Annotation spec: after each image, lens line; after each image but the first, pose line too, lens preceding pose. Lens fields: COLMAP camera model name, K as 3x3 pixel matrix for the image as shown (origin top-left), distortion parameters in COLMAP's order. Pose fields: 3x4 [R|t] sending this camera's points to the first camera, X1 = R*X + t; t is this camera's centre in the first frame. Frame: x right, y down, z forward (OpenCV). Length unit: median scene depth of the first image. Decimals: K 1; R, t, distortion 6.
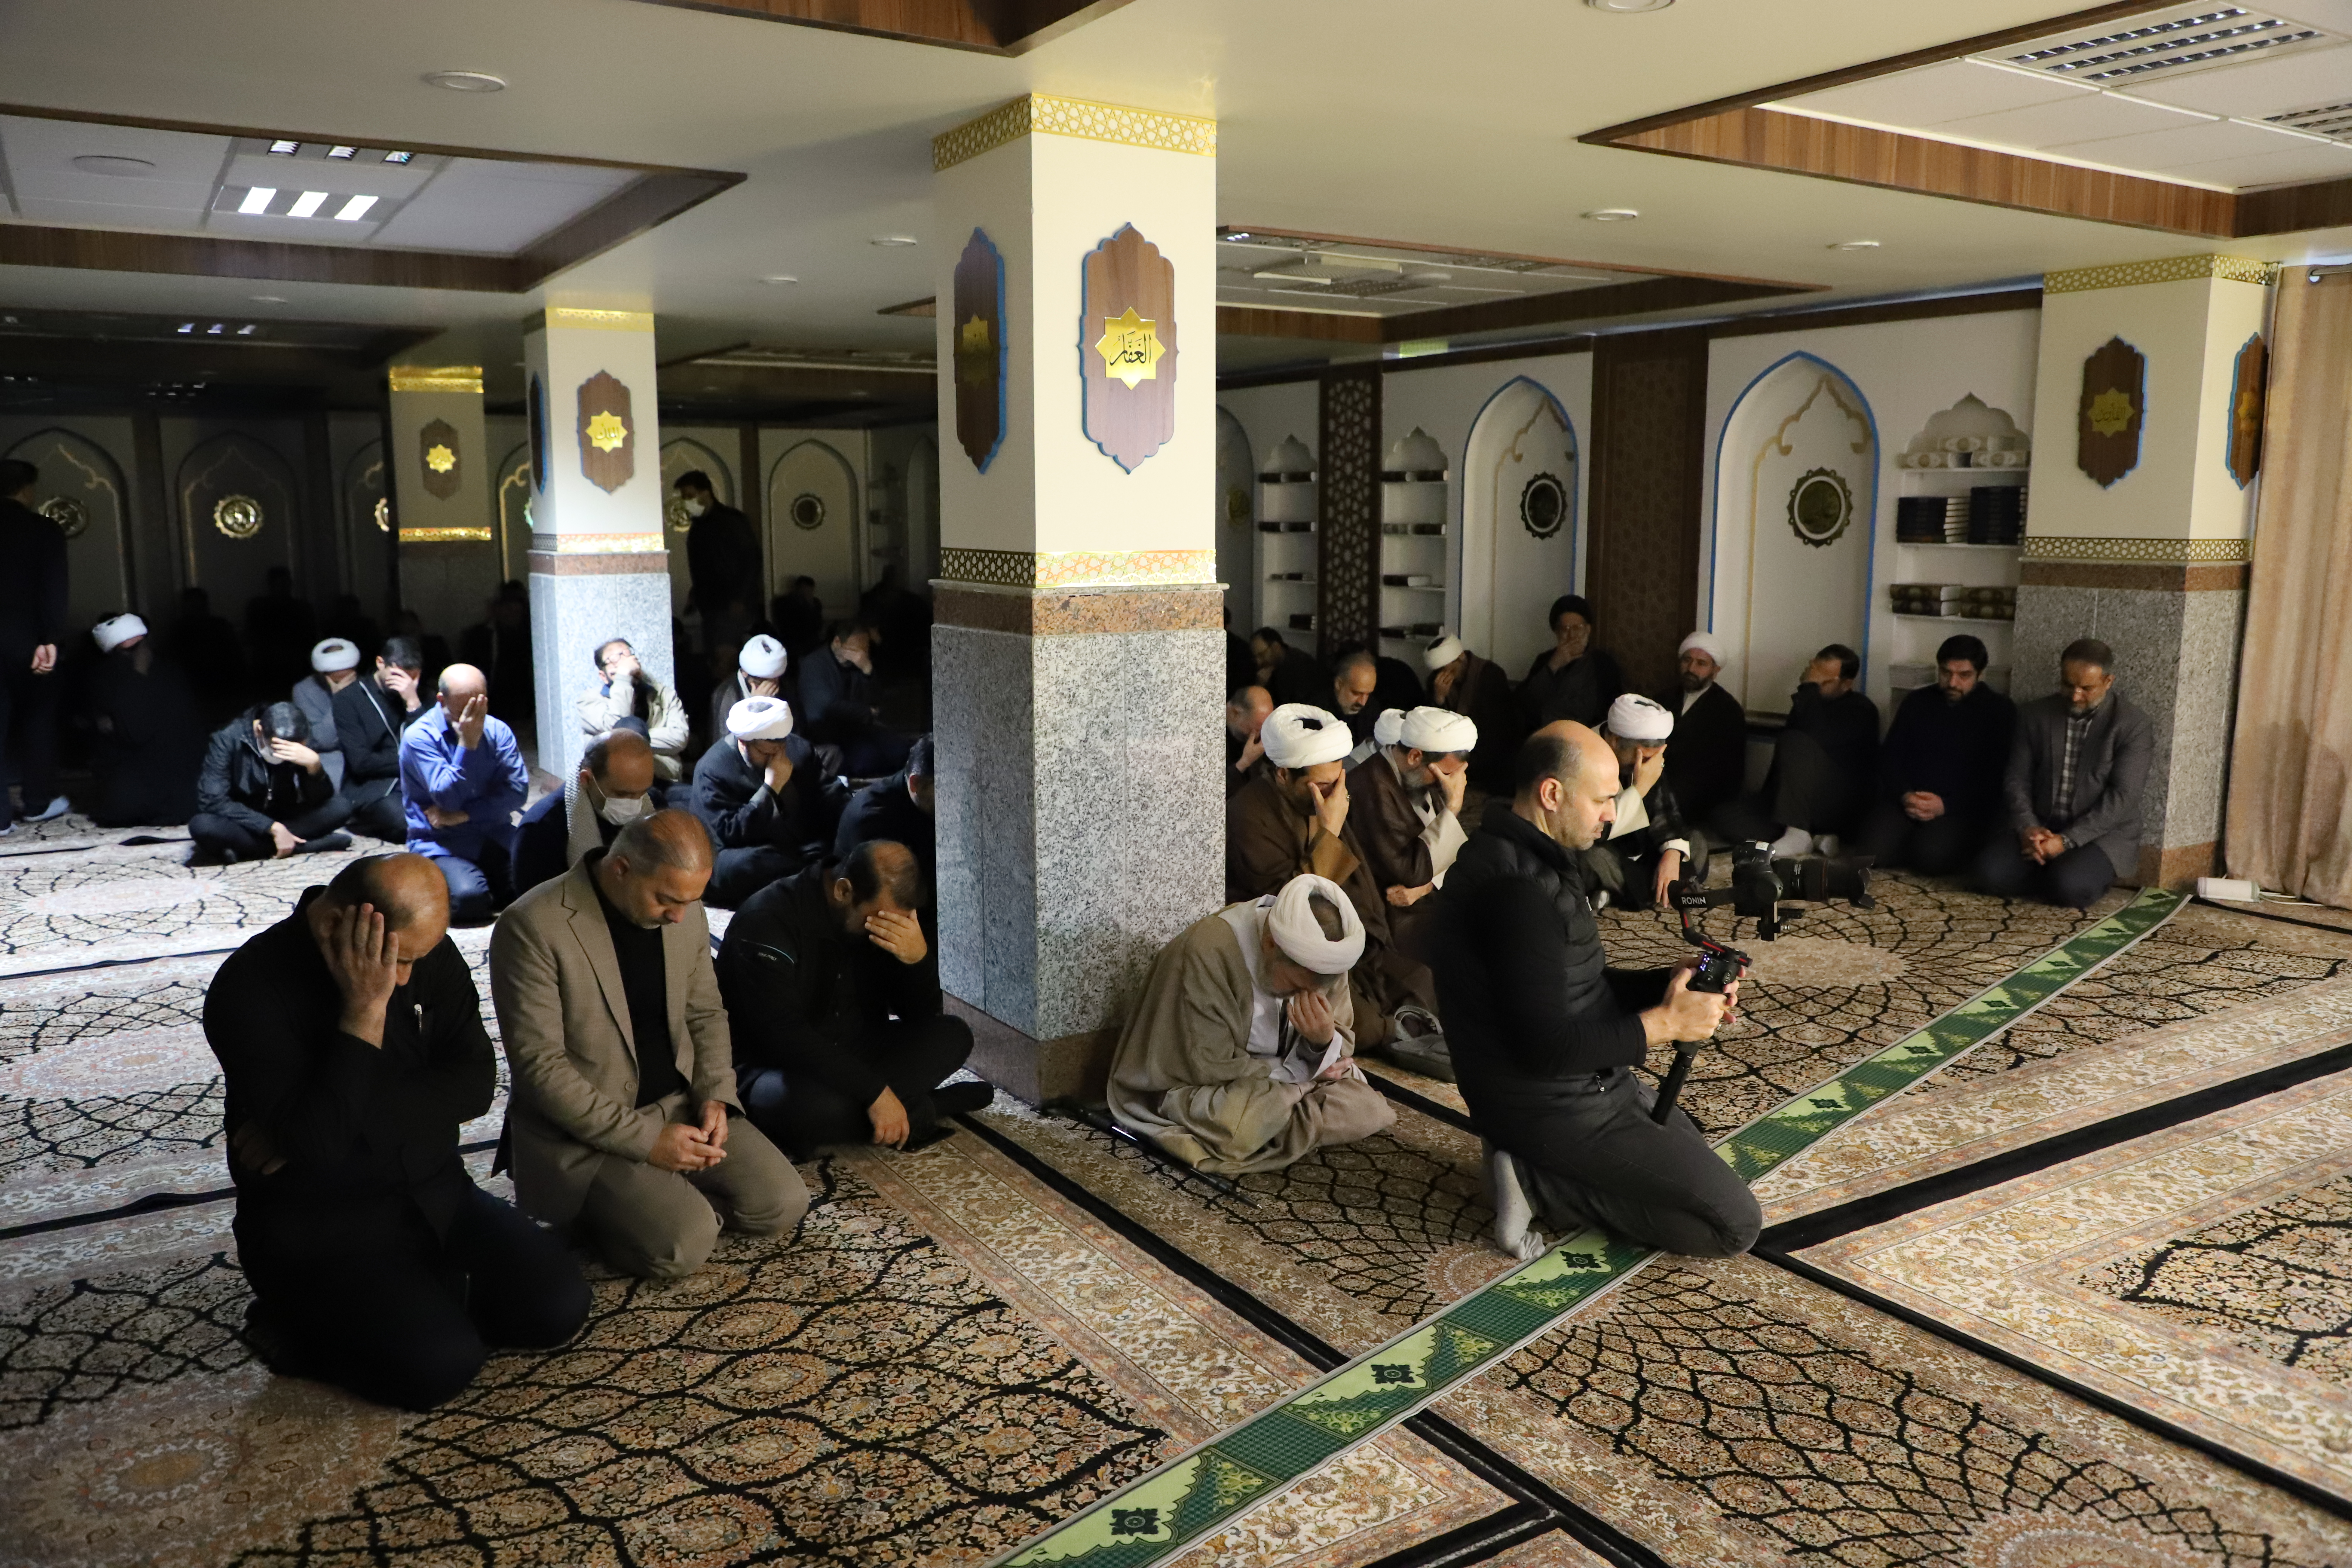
lens RADIAL K [[1752.9, 0, 1177.0], [0, 1752.9, 780.3], [0, 0, 1]] dist [-0.016273, 0.001742]
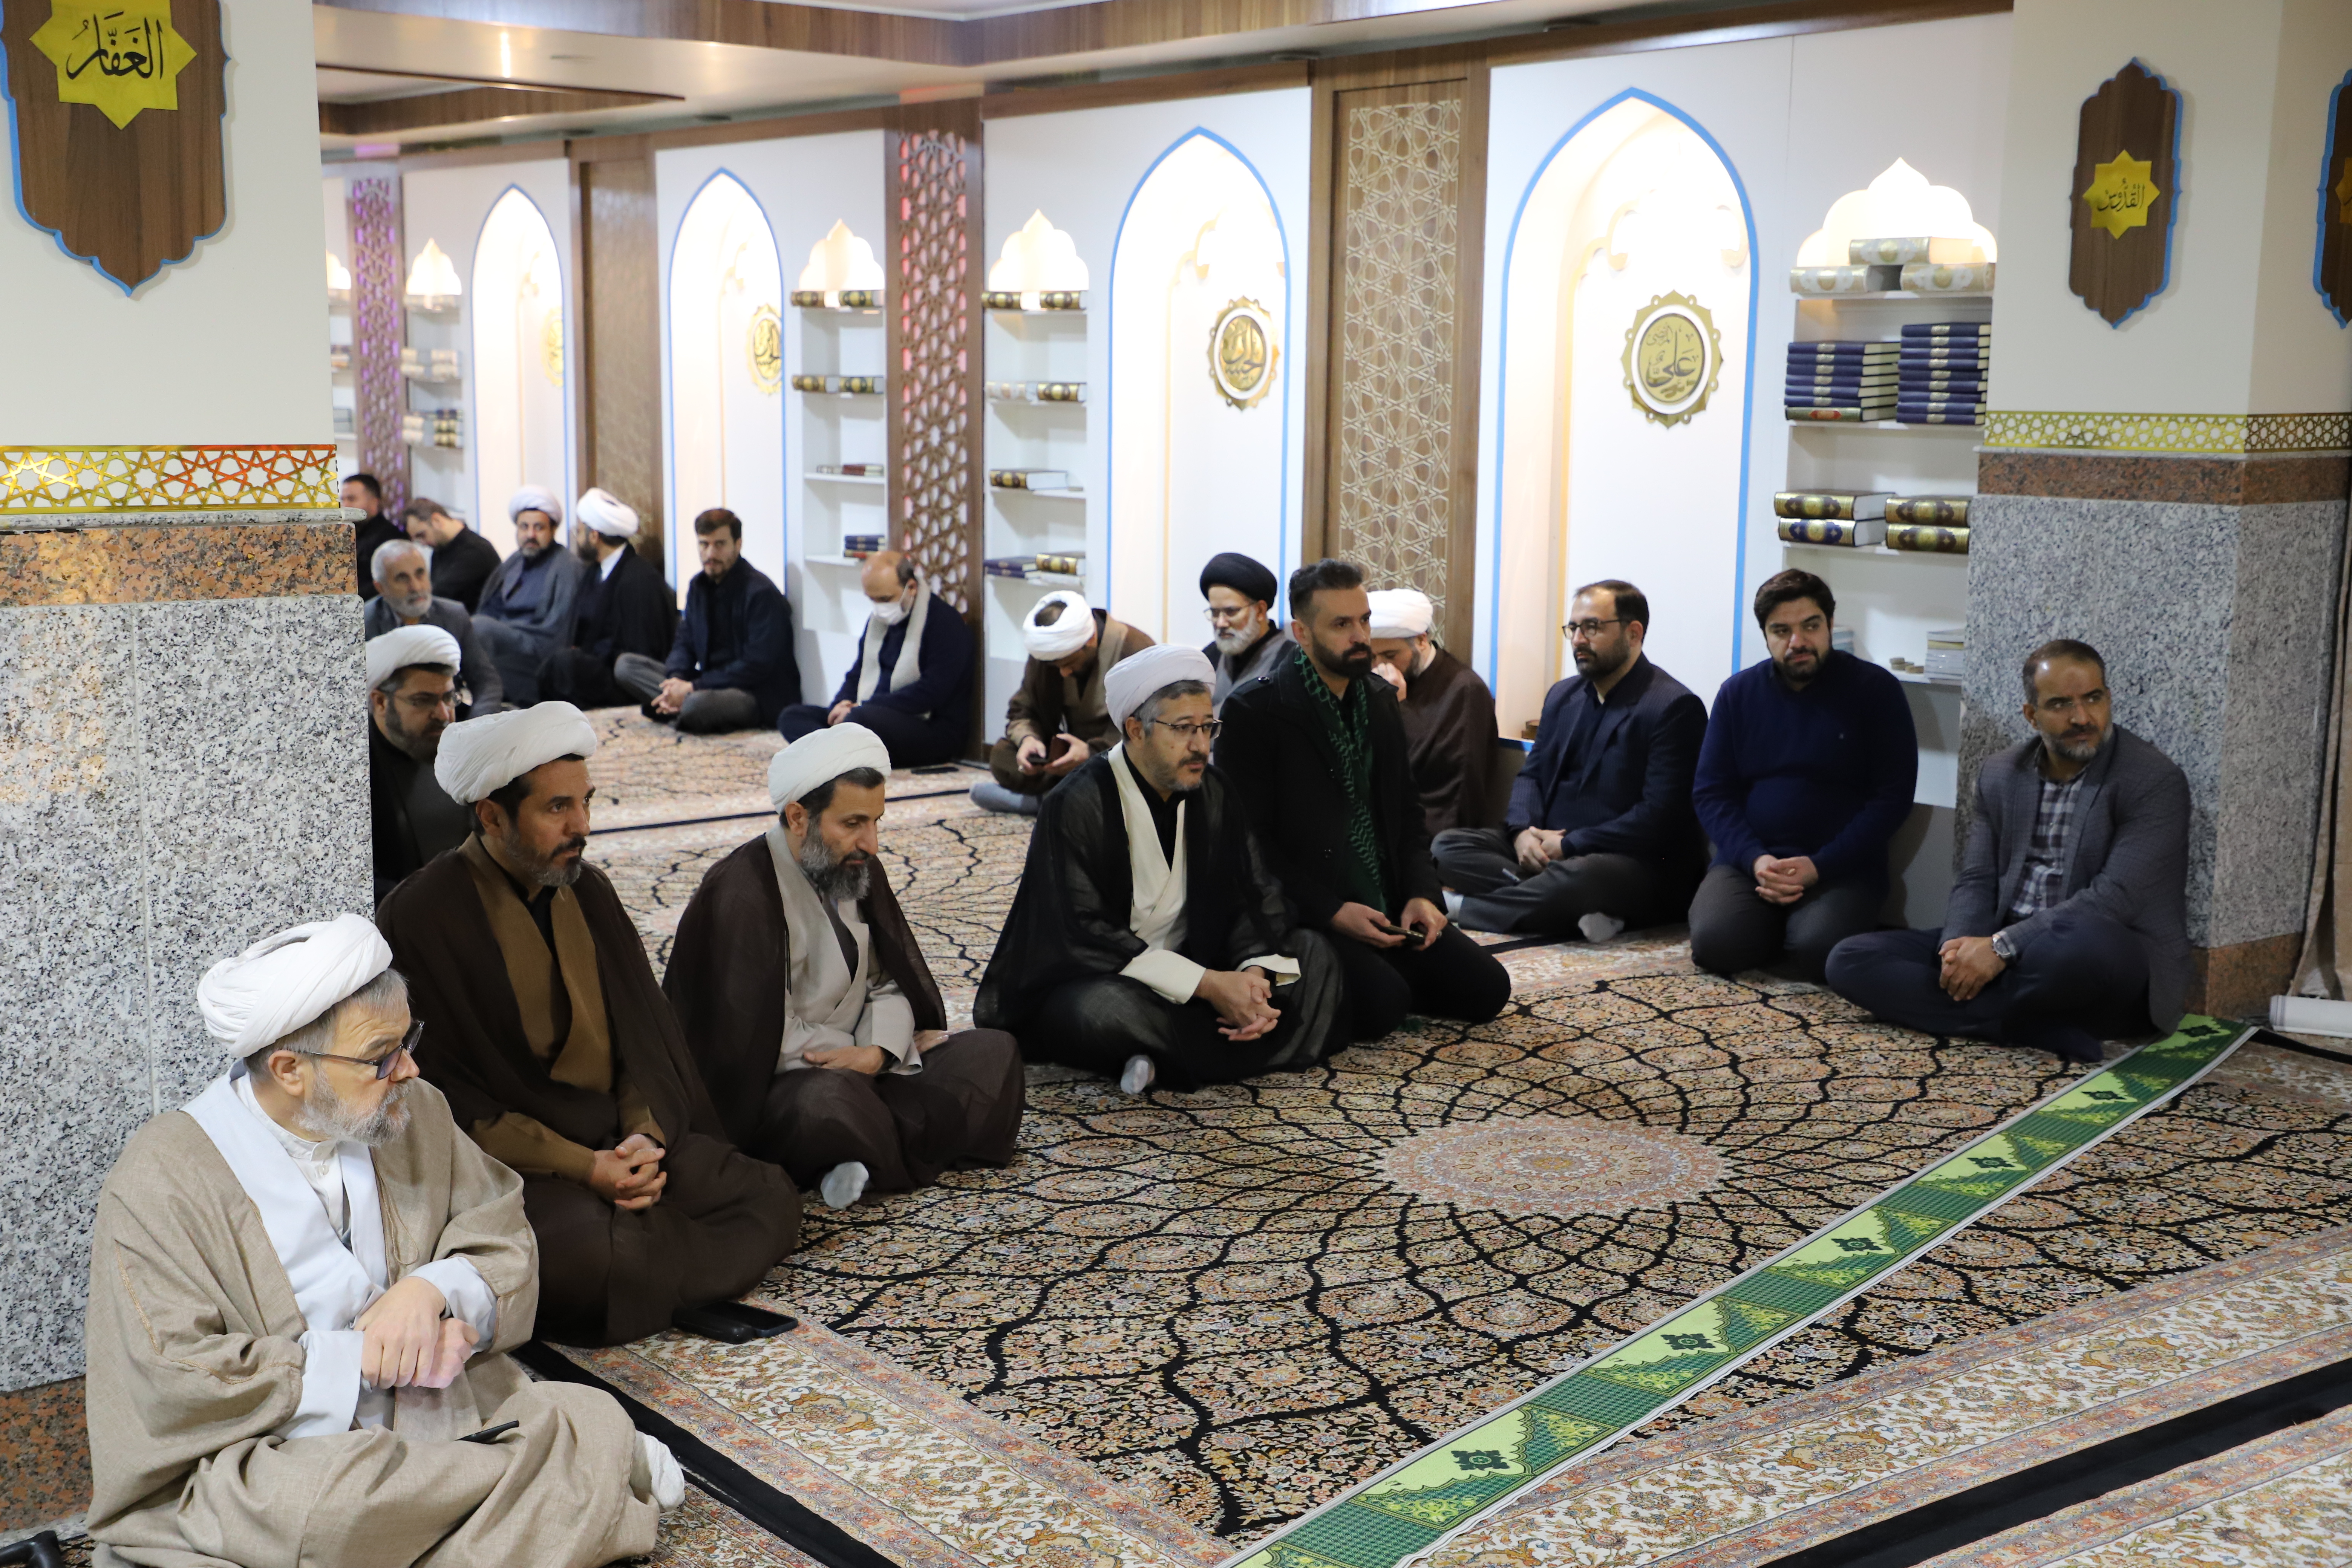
lens RADIAL K [[2826.1, 0, 1173.2], [0, 2826.1, 787.8], [0, 0, 1]] dist [0.138393, 0.000000]
pose [[0.994643, -0.009067, 0.102975, 0.159418], [0.008936, 0.999959, 0.001728, -0.024162], [-0.102986, -0.000799, 0.994682, 0.105103]]
